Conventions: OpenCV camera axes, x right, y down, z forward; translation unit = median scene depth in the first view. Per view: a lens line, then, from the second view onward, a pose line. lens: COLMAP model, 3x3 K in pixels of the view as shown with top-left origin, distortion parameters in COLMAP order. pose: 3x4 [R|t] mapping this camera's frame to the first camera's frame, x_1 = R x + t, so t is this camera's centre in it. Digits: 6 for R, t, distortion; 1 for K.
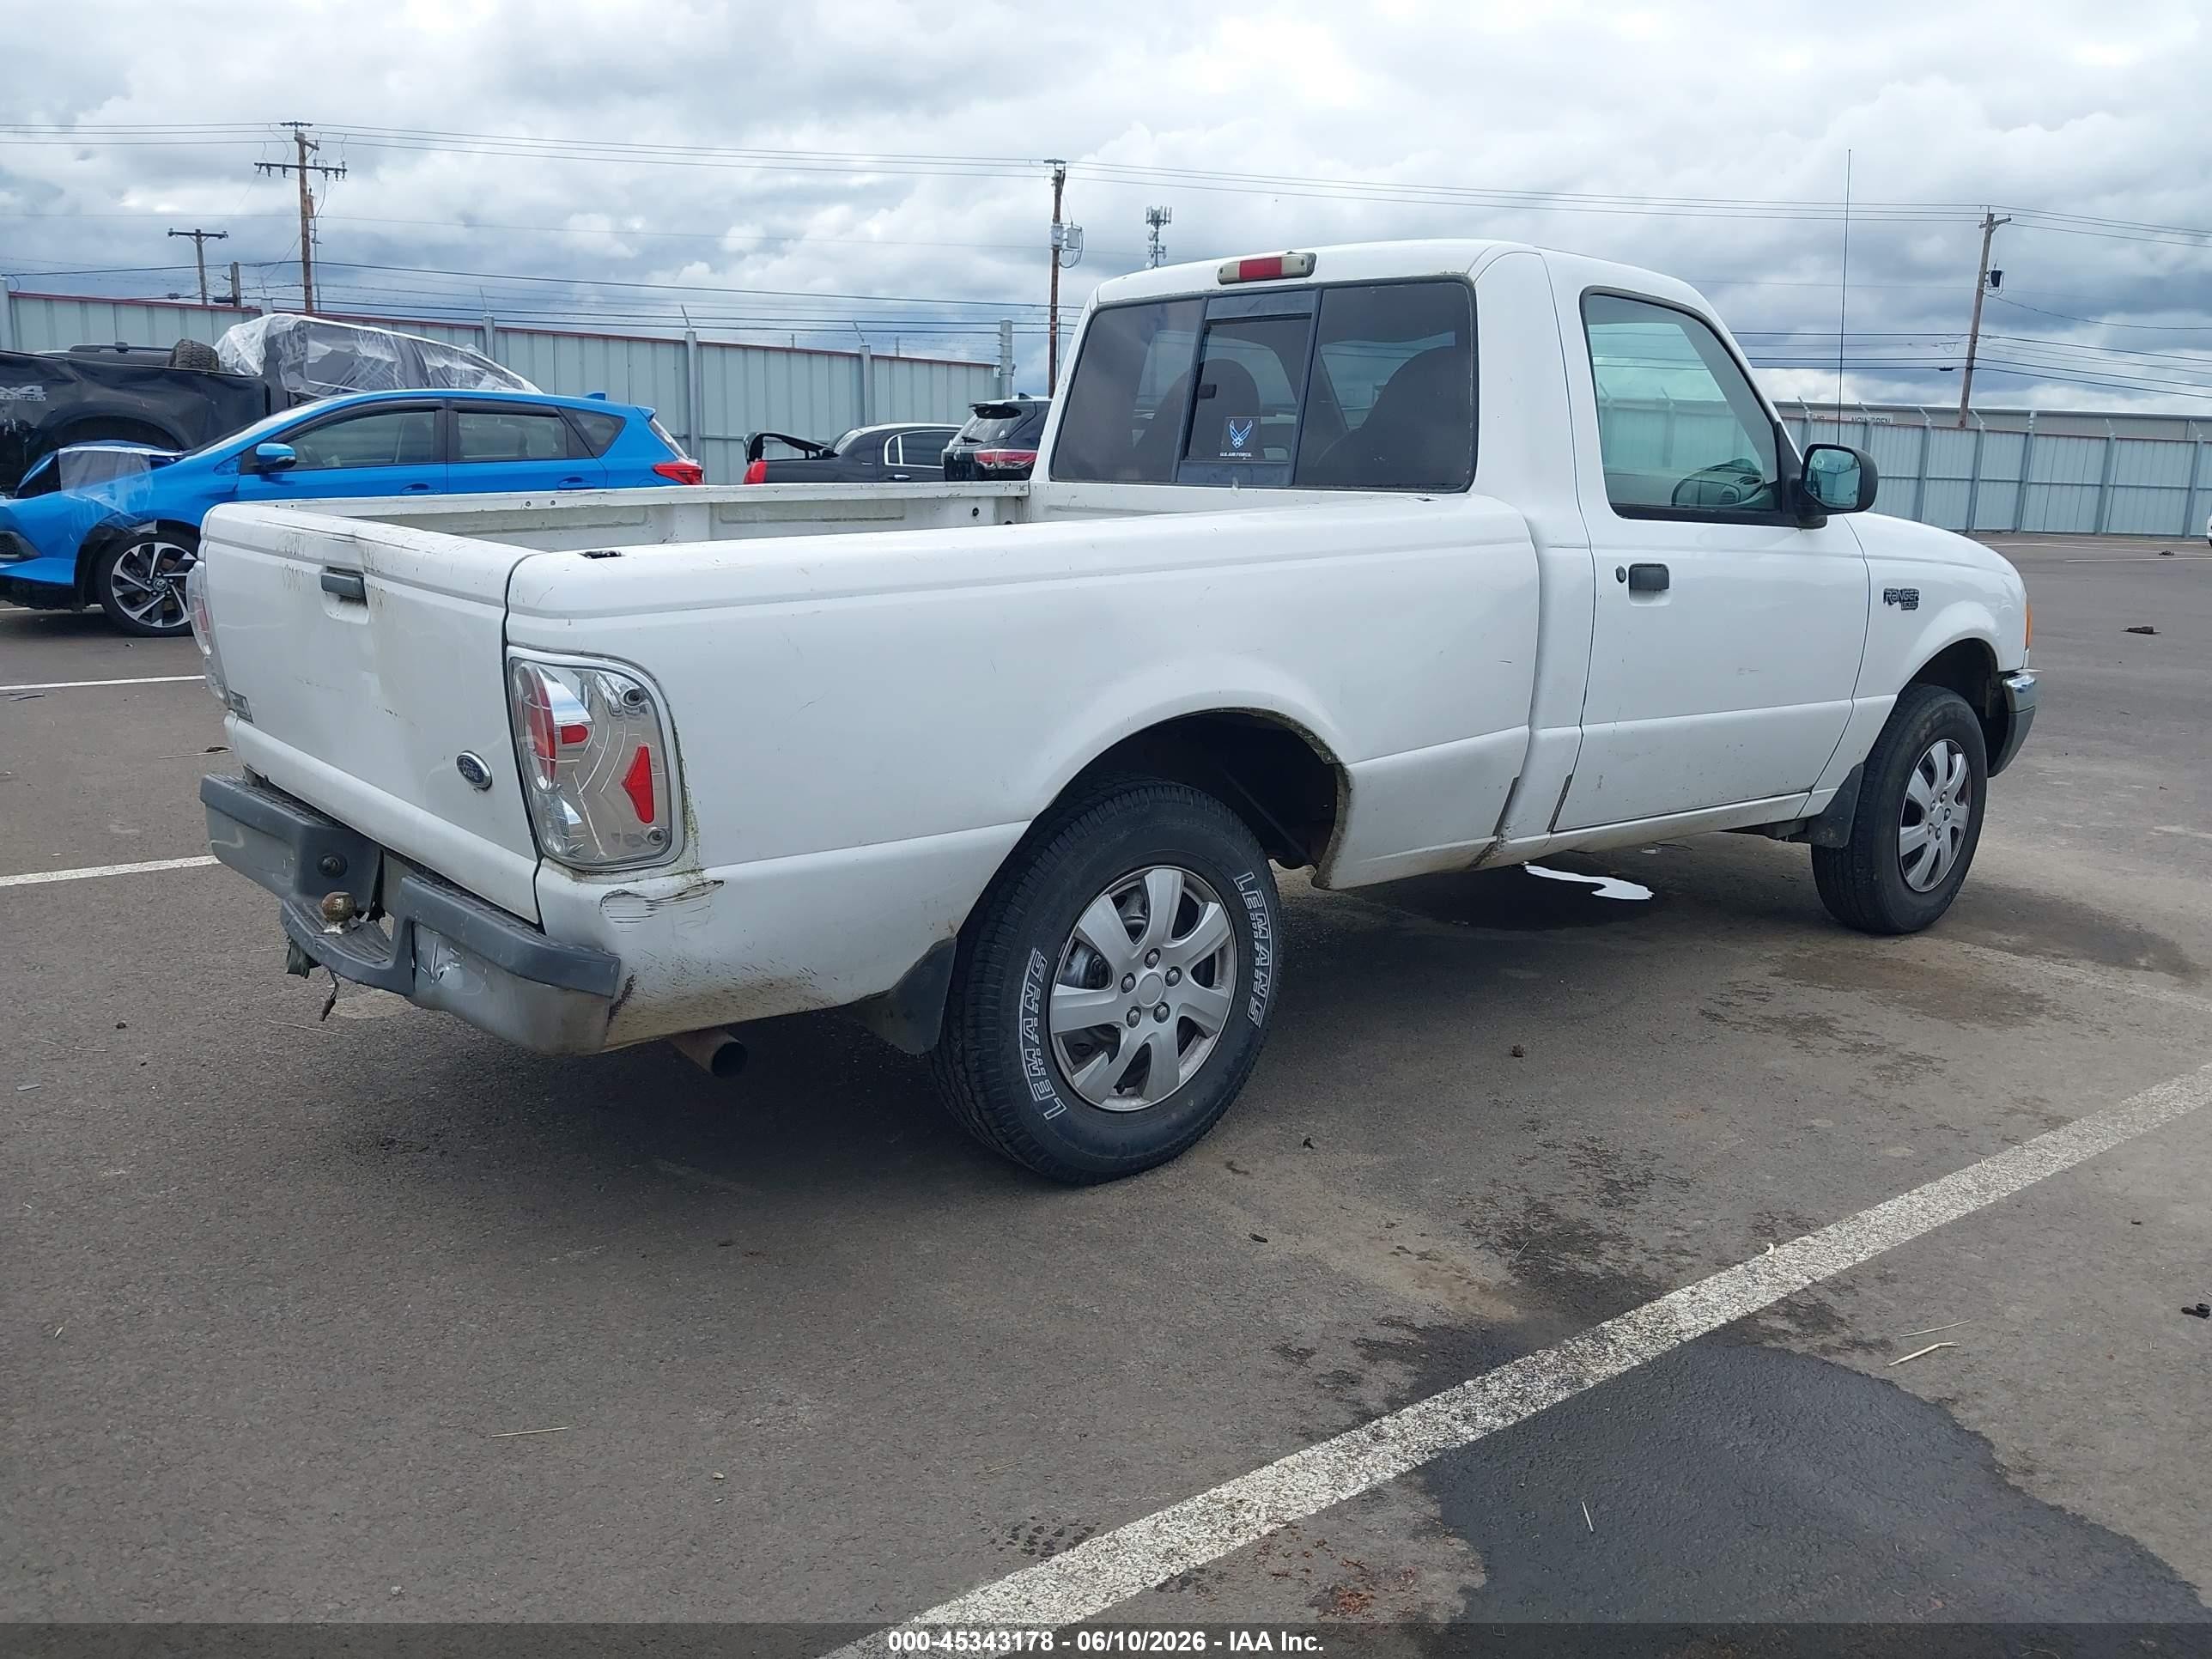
lens RADIAL K [[1720.8, 0, 1151.5], [0, 1720.8, 919.4], [0, 0, 1]] dist [0.007422, -0.004731]
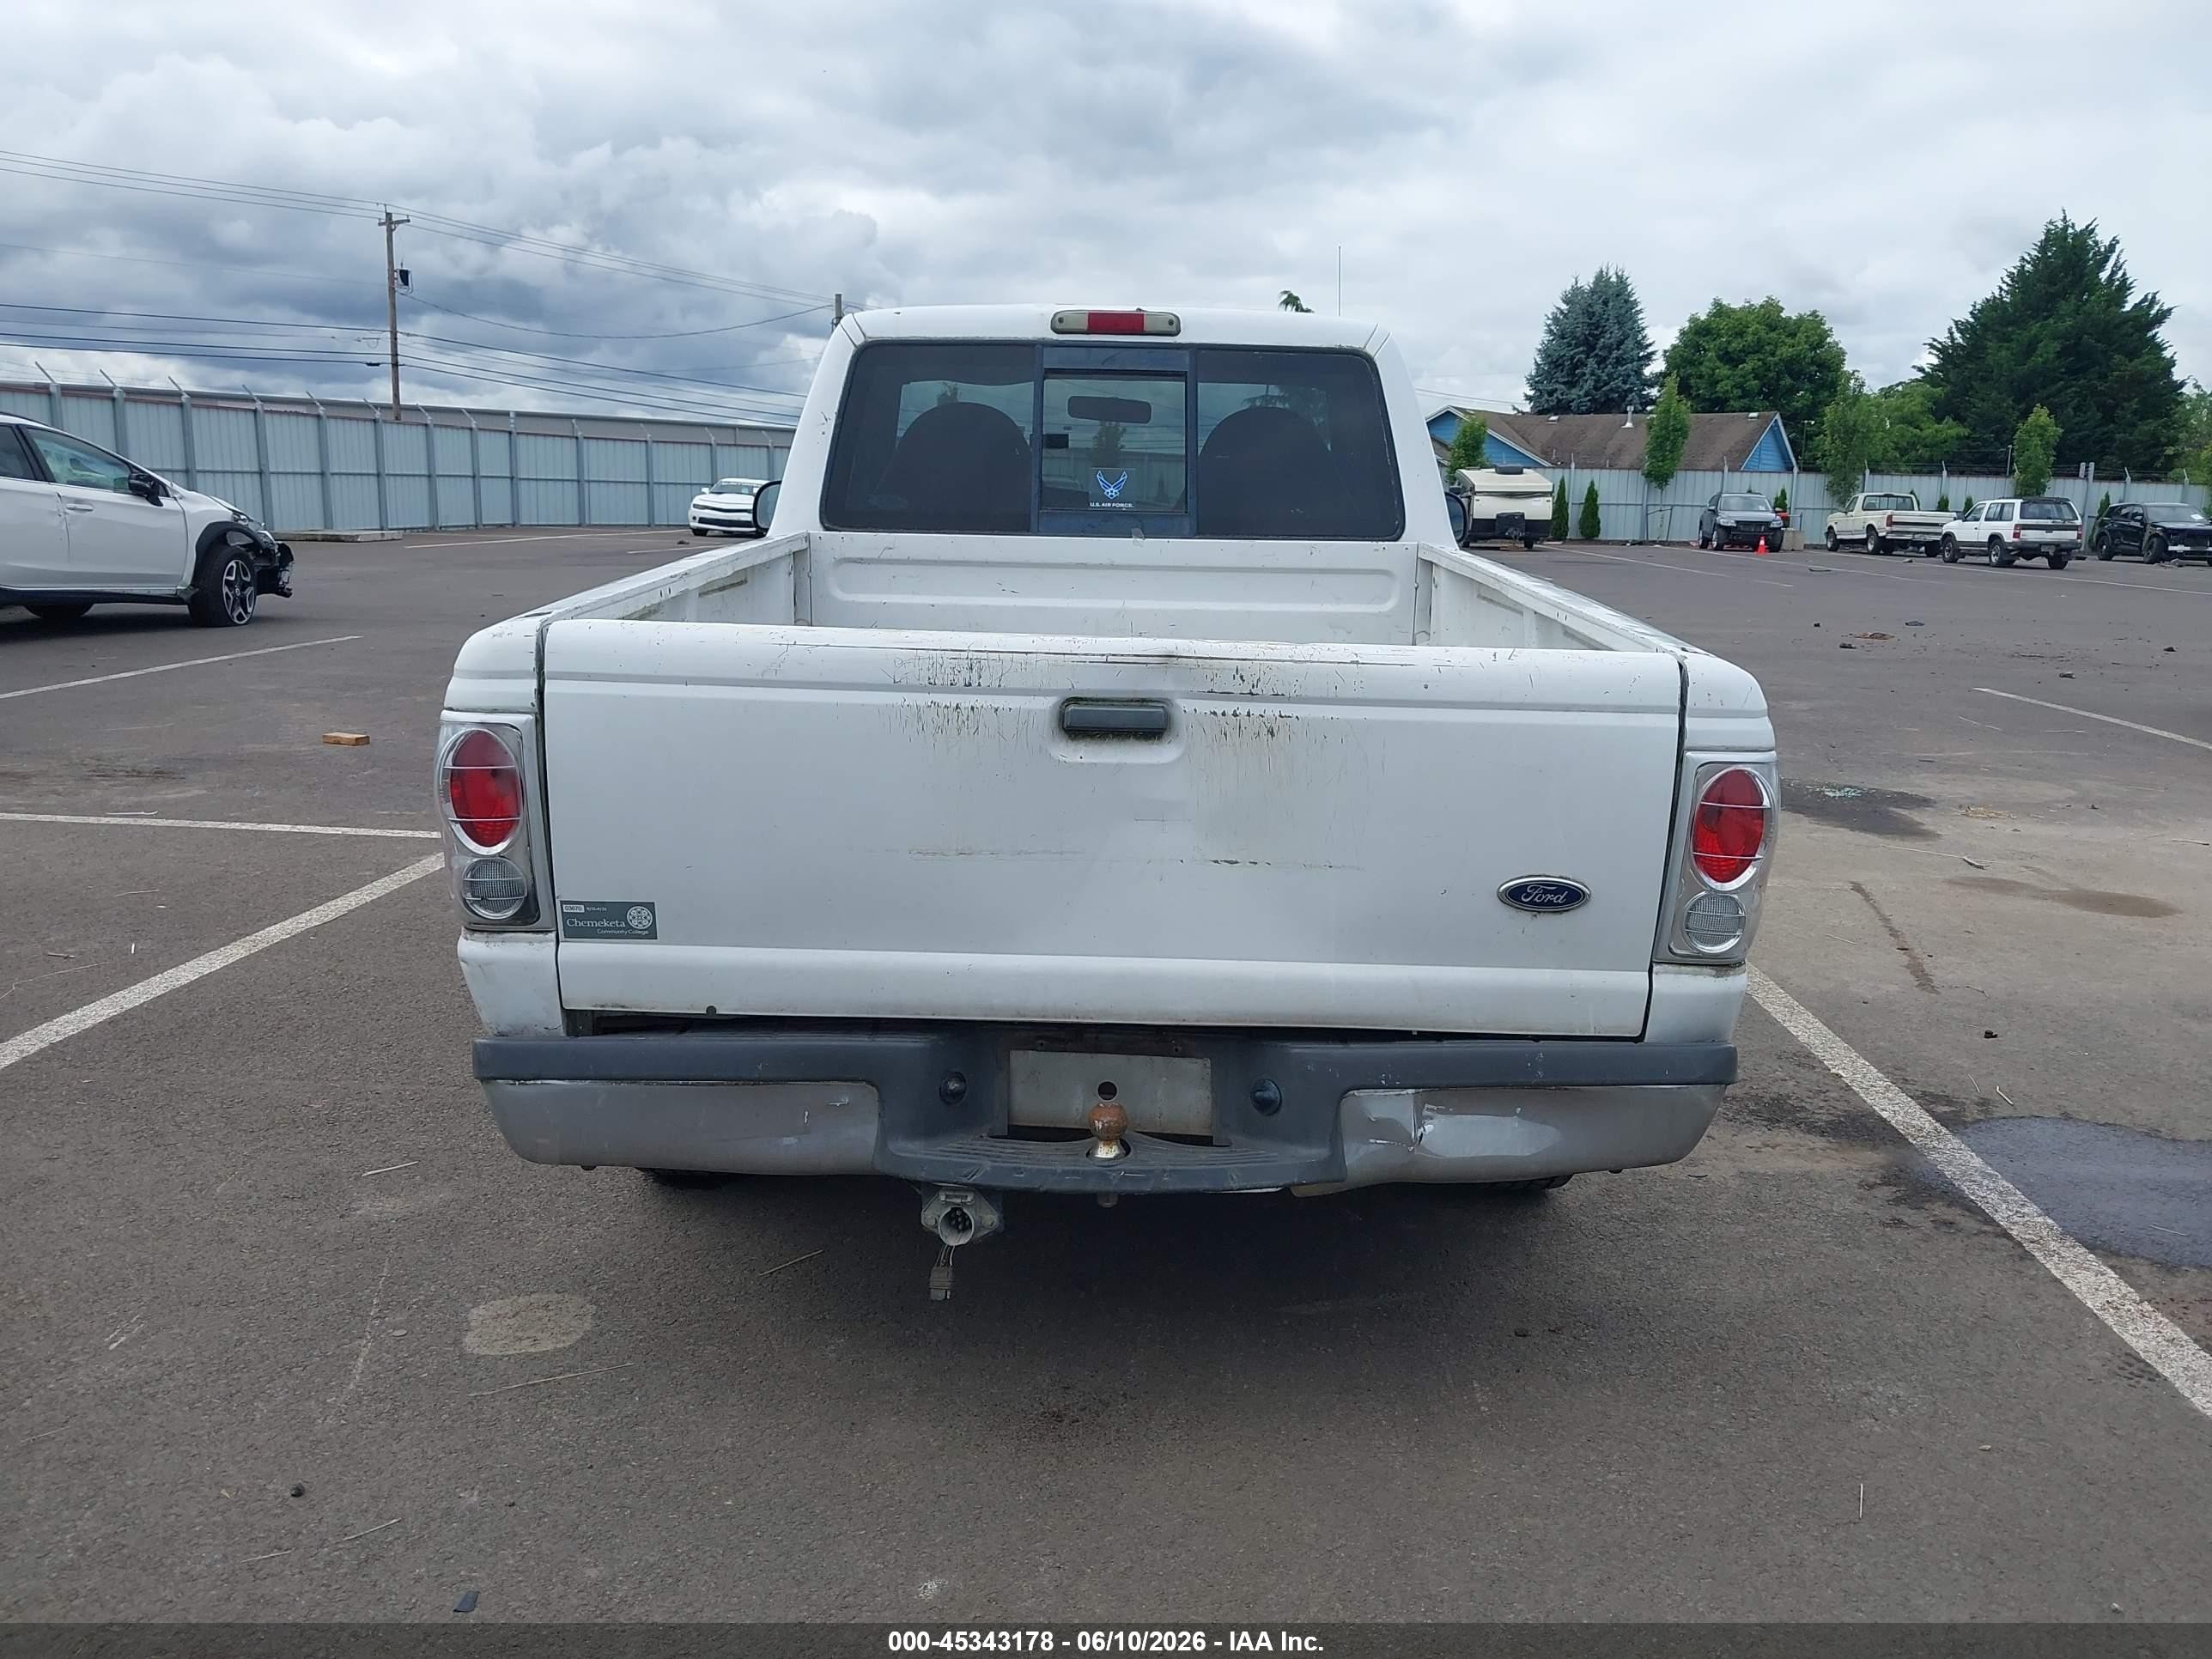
lens RADIAL K [[1720.8, 0, 1151.5], [0, 1720.8, 919.4], [0, 0, 1]] dist [0.007422, -0.004731]
pose [[0.654301, -0.193899, 0.730954, -0.961896], [0.190801, 0.977627, 0.088541, -0.155405], [-0.731768, 0.081534, 0.676659, 0.422938]]
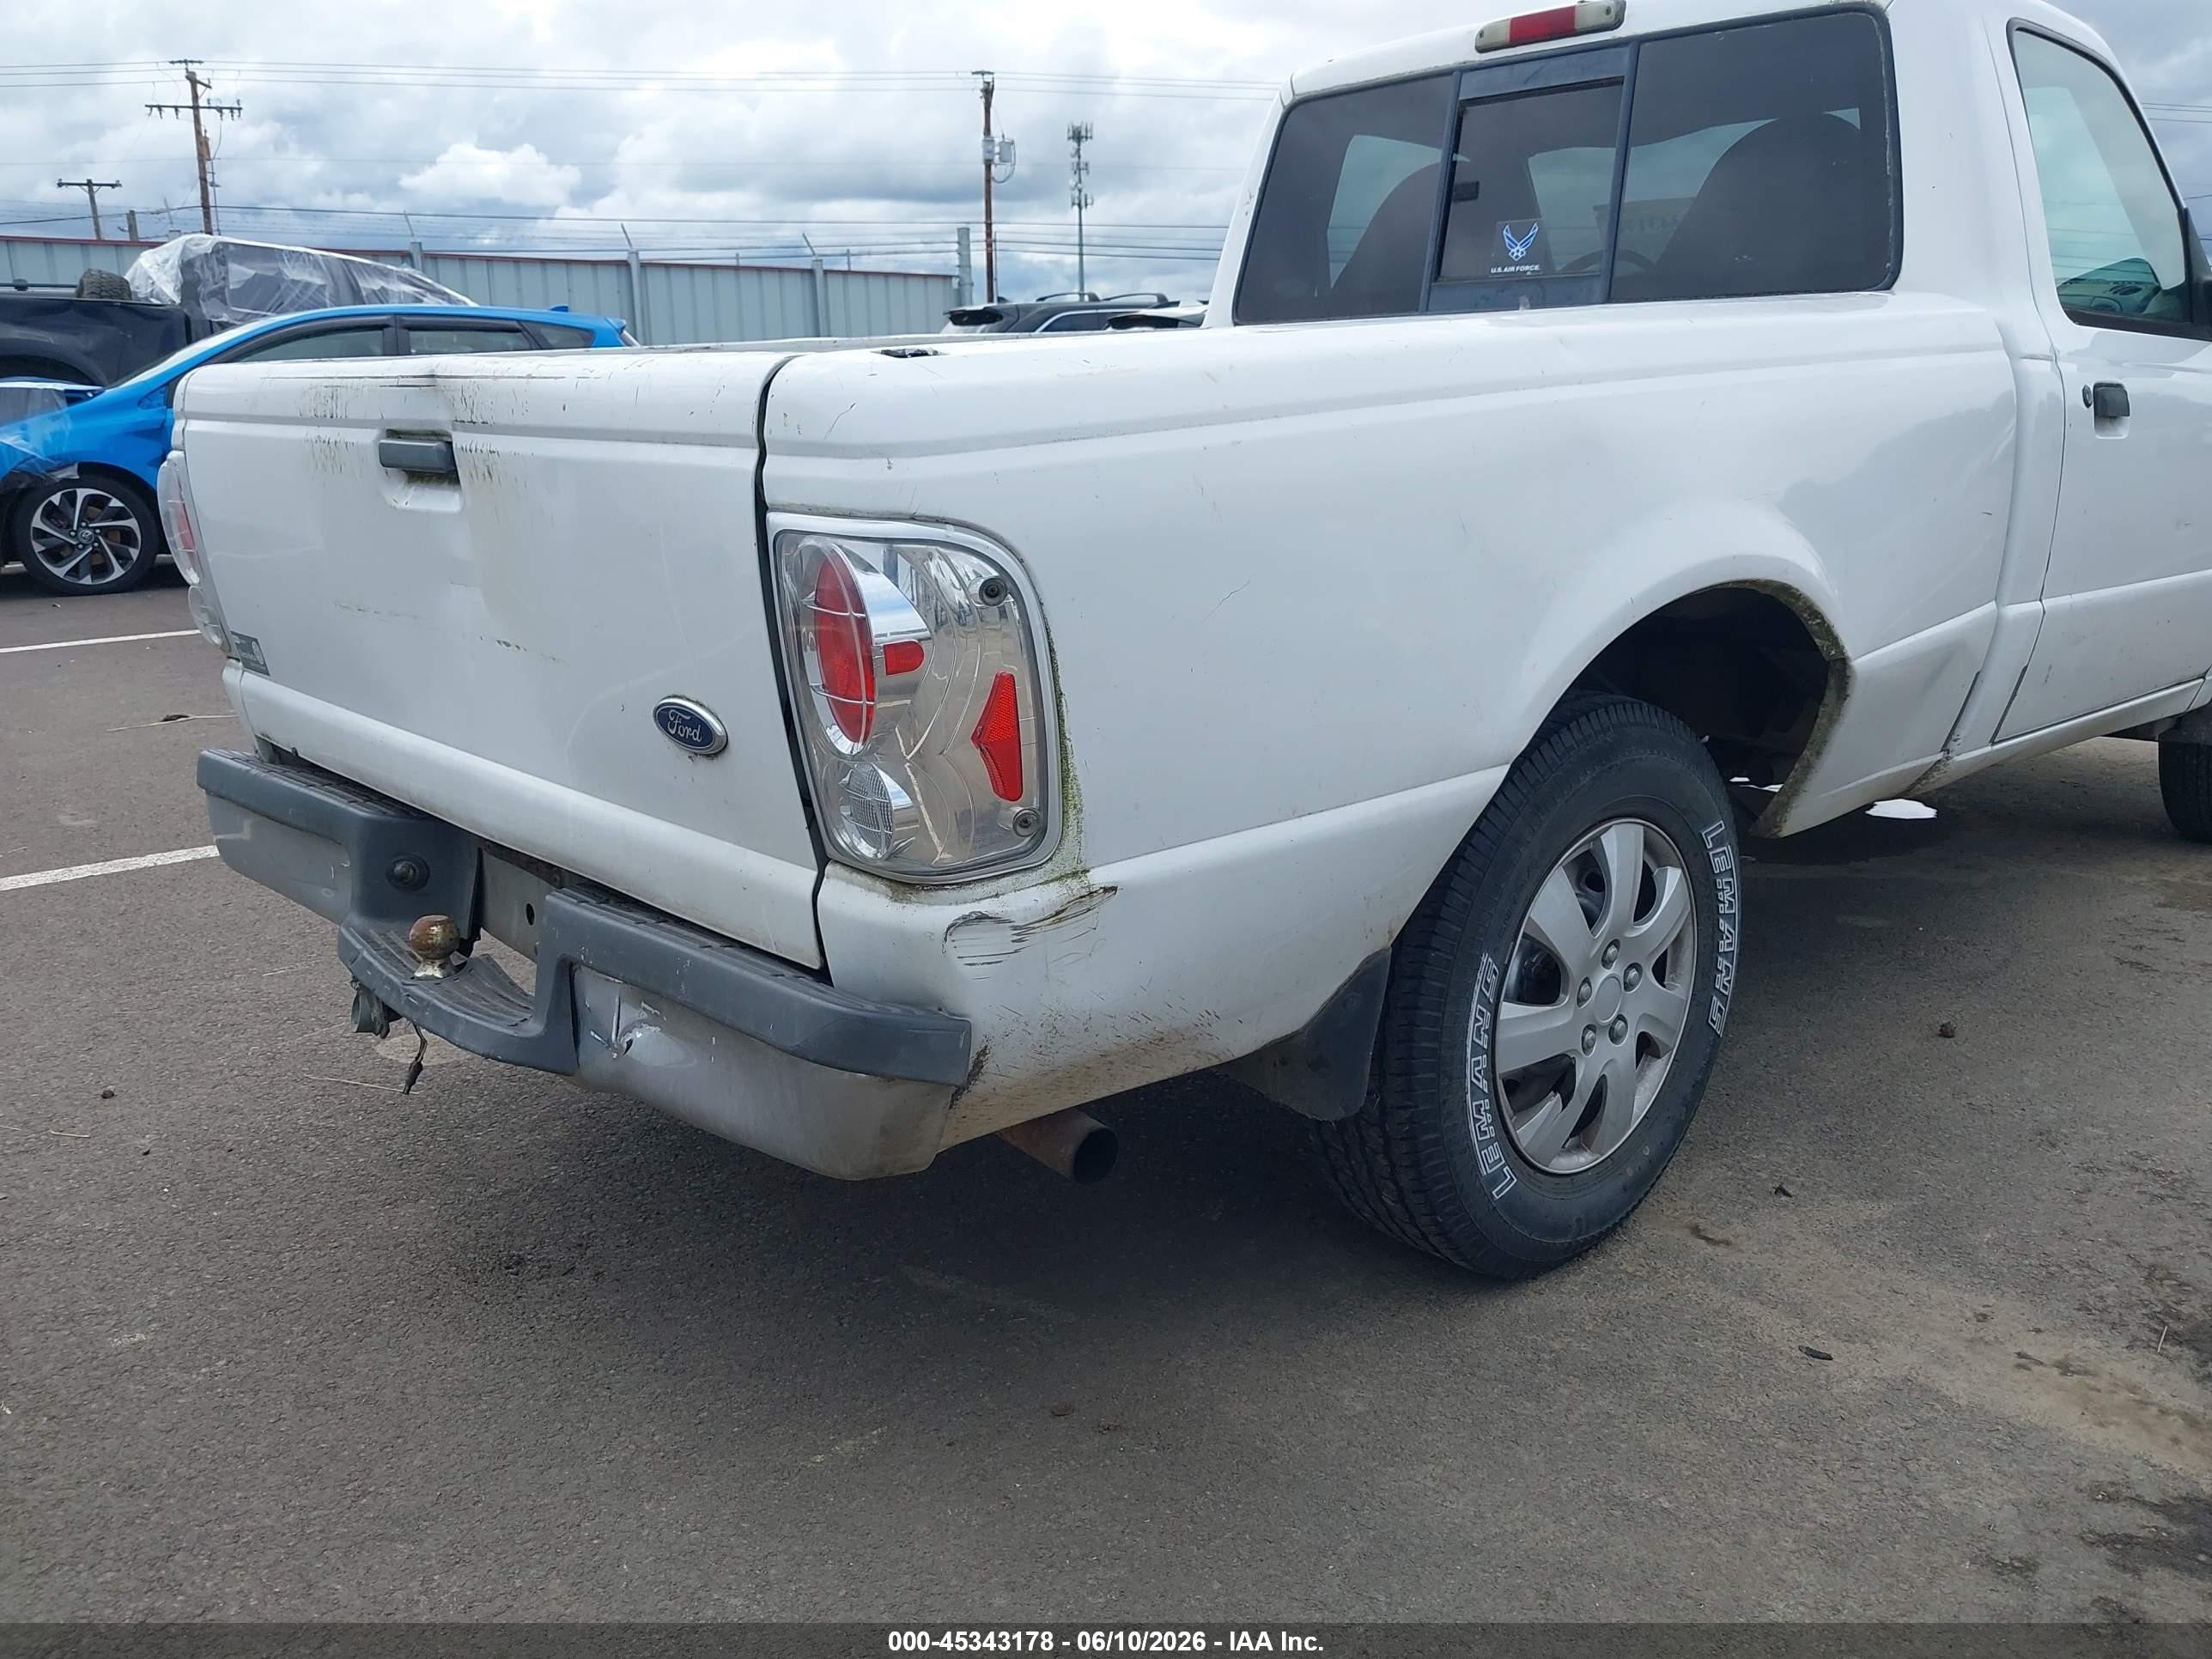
lens RADIAL K [[1711.6, 0, 1149.7], [0, 1711.6, 903.3], [0, 0, 1]] dist [0.022675, -0.034091]
pose [[0.998401, -0.048976, 0.028216, -0.198643], [0.048006, 0.998265, 0.034081, -0.028667], [-0.029836, -0.032671, 0.999021, 0.298747]]
